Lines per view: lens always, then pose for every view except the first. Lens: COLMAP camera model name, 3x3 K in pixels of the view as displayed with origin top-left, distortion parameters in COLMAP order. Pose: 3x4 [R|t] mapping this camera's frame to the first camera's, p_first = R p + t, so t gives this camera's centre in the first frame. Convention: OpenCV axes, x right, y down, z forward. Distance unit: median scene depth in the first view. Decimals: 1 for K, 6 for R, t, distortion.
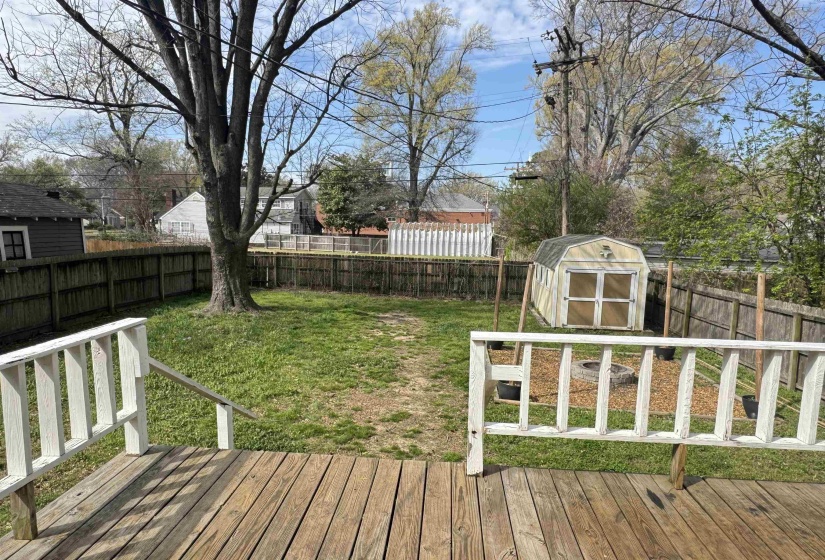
lens RADIAL K [[372.3, 0, 412.8], [0, 372.3, 256.9], [0, 0, 1]] dist [-0.000180, 0.000056]
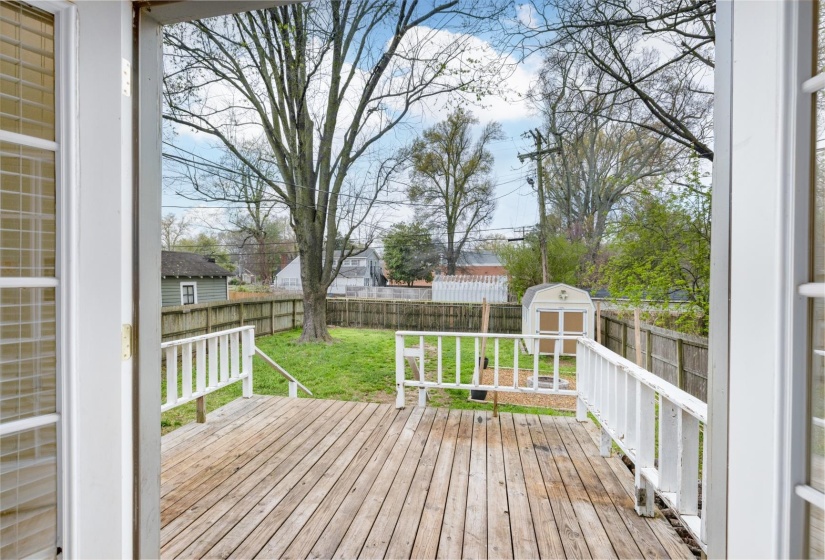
lens RADIAL K [[386.4, 0, 412.5], [0, 386.4, 280.0], [0, 0, 1]] dist [-0.003176, -0.000183]
pose [[0.963288, -0.011715, -0.268213, 0.250757], [-0.011024, 0.996479, -0.083117, 0.034568], [0.268242, 0.083023, 0.959767, -0.297196]]
